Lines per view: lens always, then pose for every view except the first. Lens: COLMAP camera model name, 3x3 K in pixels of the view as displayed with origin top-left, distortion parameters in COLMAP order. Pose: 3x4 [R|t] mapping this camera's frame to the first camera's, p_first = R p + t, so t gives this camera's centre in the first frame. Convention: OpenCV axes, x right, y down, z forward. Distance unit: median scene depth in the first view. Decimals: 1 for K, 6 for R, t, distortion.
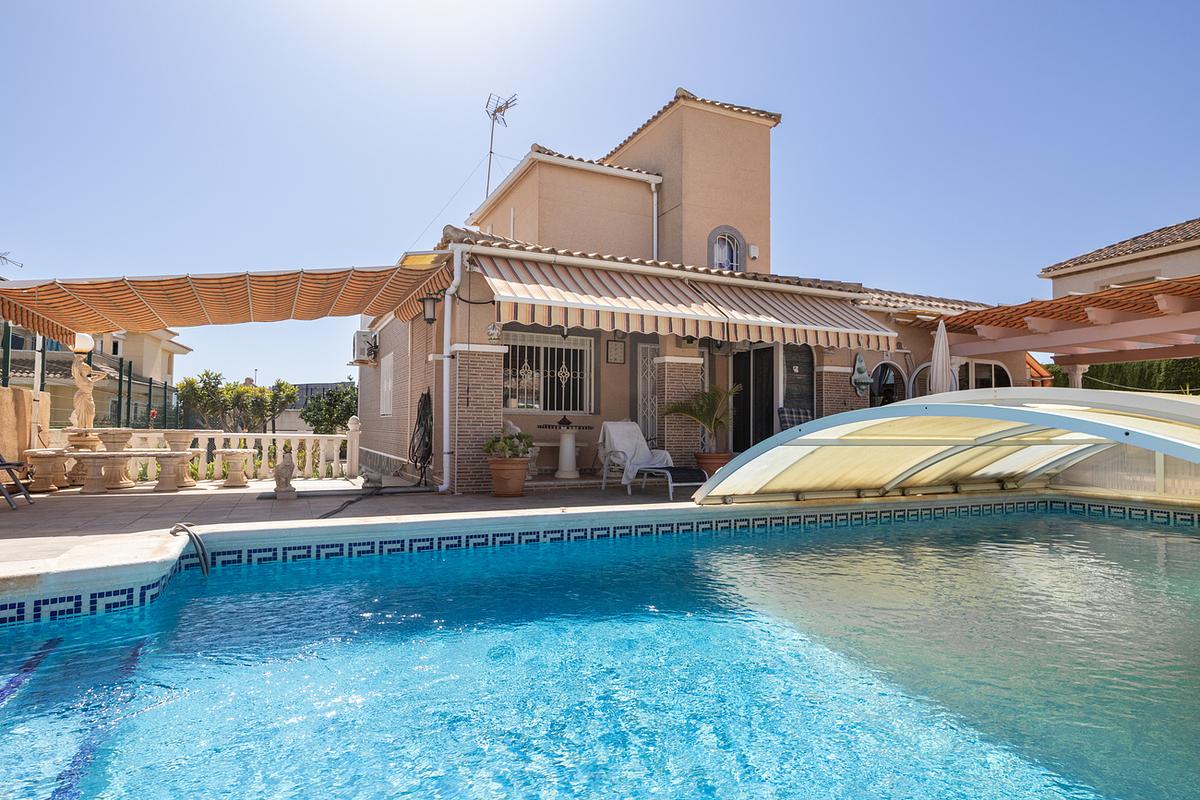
lens RADIAL K [[663.6, 0, 598.7], [0, 663.6, 404.2], [0, 0, 1]] dist [-0.004487, -0.000576]
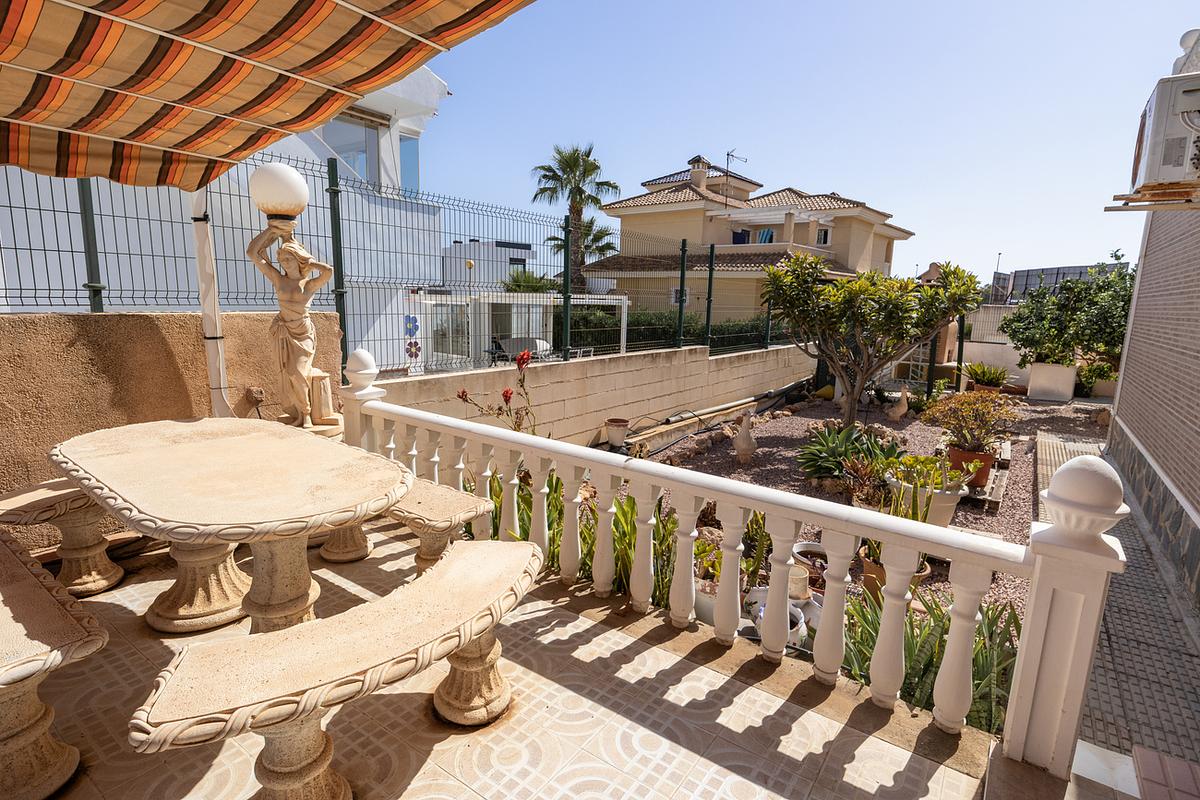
lens RADIAL K [[605.5, 0, 596.0], [0, 605.5, 404.7], [0, 0, 1]] dist [-0.010581, -0.000074]
pose [[0.481898, 0.157402, -0.861974, -0.395269], [0.006946, 0.983016, 0.183388, -0.036039], [0.876200, -0.094362, 0.472620, 1.084131]]
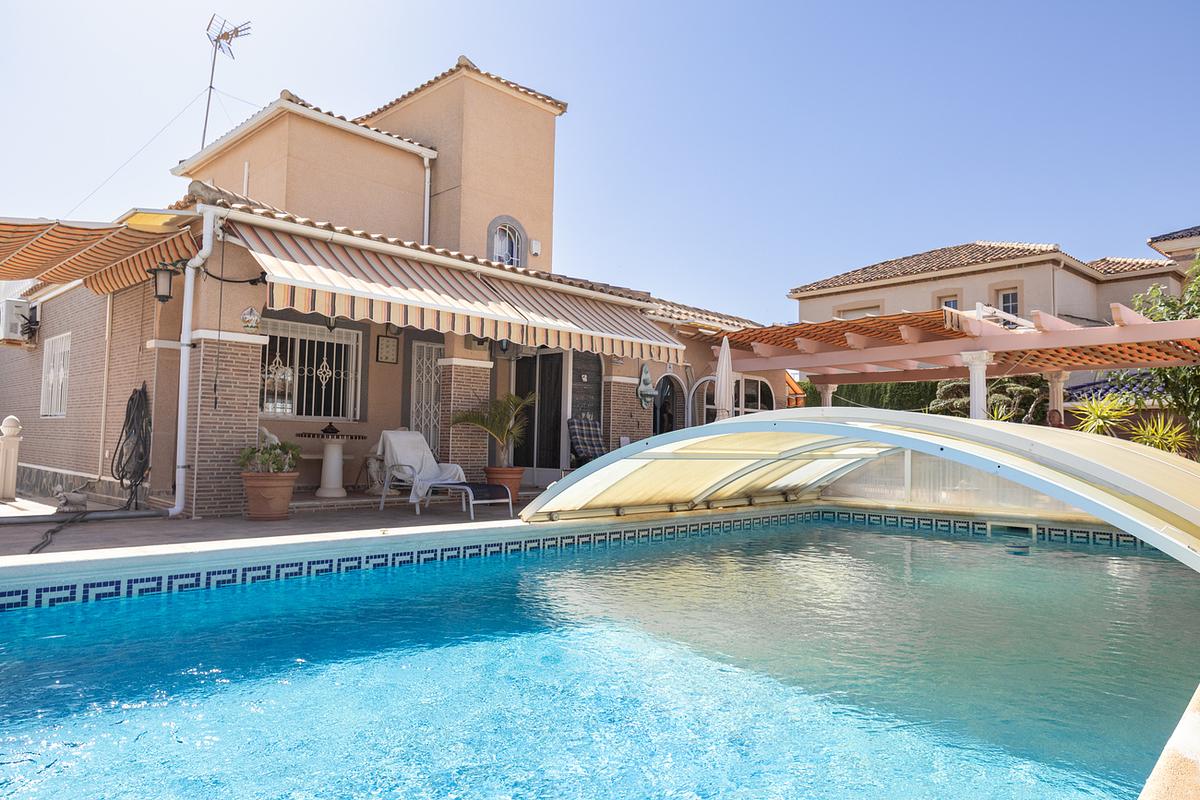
lens RADIAL K [[767.8, 0, 598.1], [0, 767.8, 397.9], [0, 0, 1]] dist [-0.007941, -0.002692]
pose [[0.933062, 0.031702, 0.358316, -0.089907], [-0.025256, 0.999424, -0.022659, -0.000485], [-0.358828, 0.012092, 0.933325, -0.027079]]
